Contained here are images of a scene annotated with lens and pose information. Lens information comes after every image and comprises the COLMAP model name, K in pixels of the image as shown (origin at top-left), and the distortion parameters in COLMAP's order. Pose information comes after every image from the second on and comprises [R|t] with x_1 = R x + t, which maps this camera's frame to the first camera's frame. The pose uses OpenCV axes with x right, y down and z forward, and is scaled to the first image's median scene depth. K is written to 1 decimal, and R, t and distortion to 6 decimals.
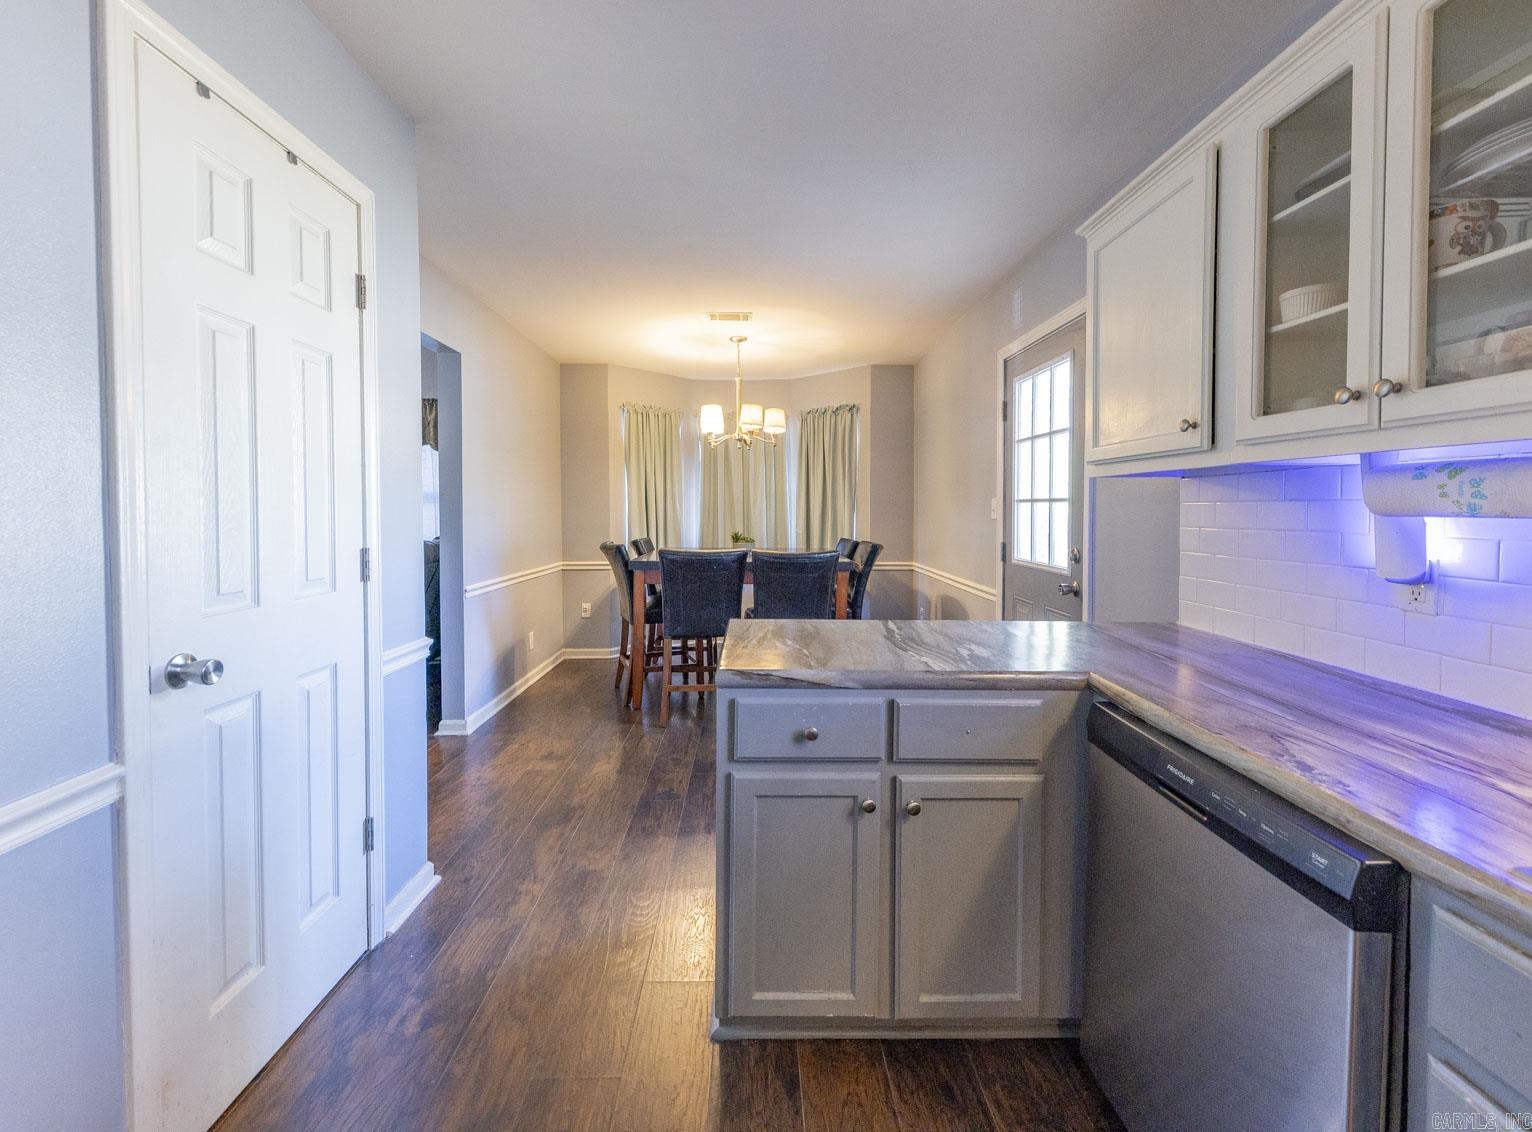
lens RADIAL K [[626.4, 0, 765.7], [0, 626.4, 520.6], [0, 0, 1]] dist [0.016816, -0.007521]
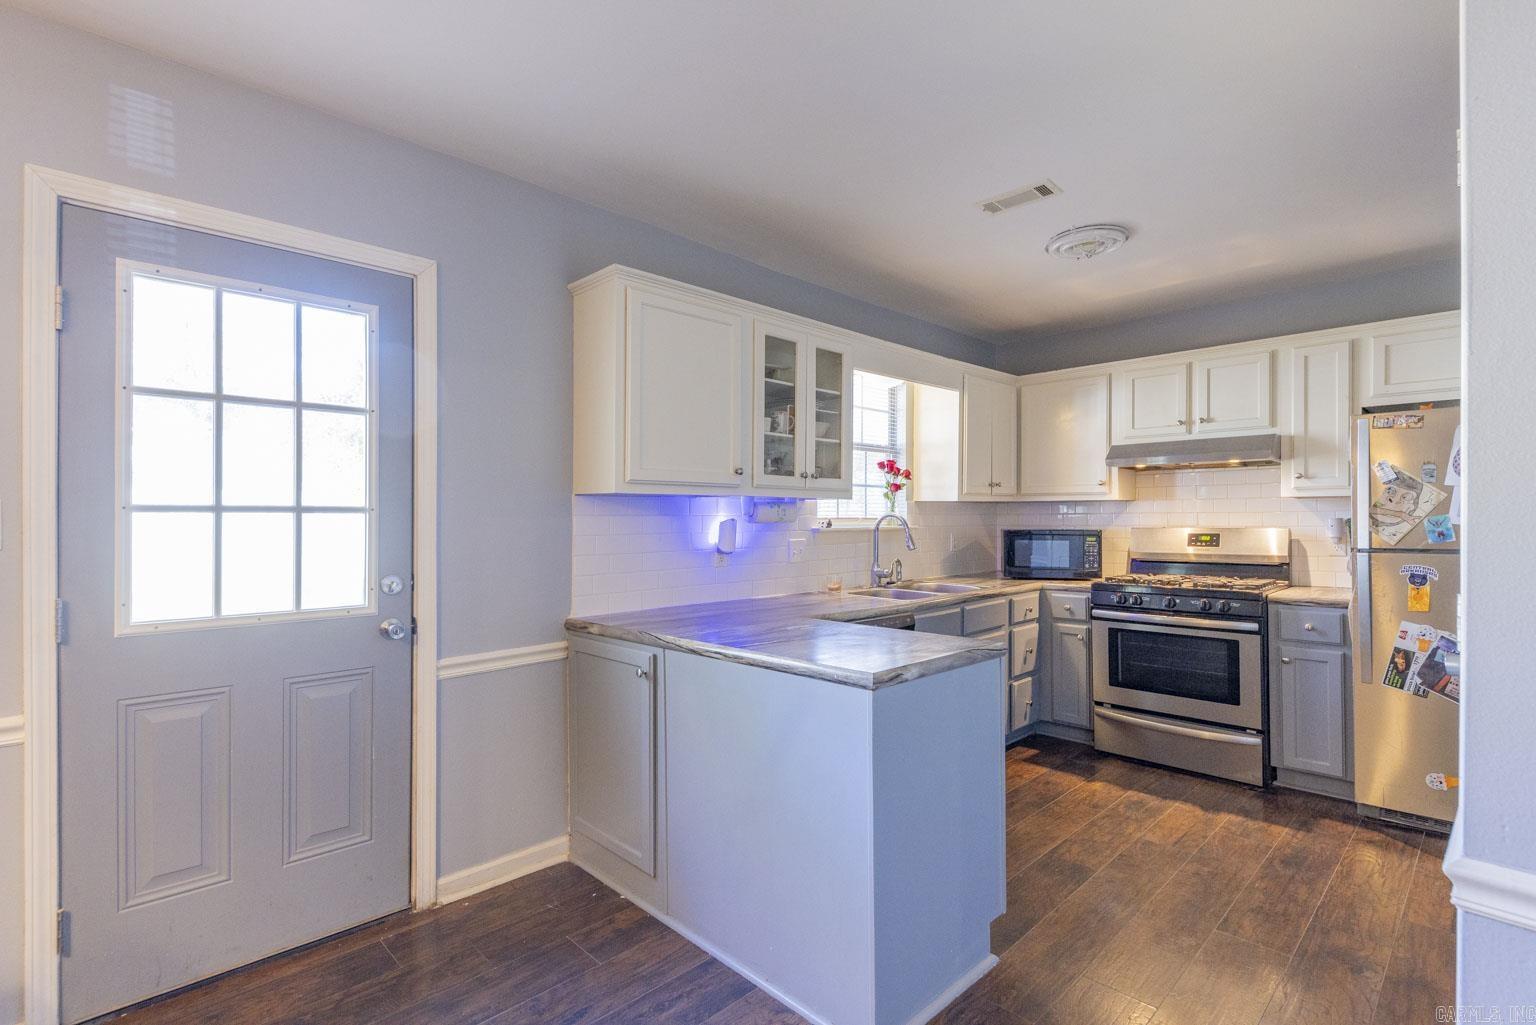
lens RADIAL K [[729.1, 0, 769.3], [0, 729.1, 517.5], [0, 0, 1]] dist [0.024987, -0.017018]
pose [[-0.677946, -0.002551, 0.735108, -0.882777], [0.015118, 0.999734, 0.017412, -0.063569], [-0.734957, 0.022918, -0.677727, 2.413914]]
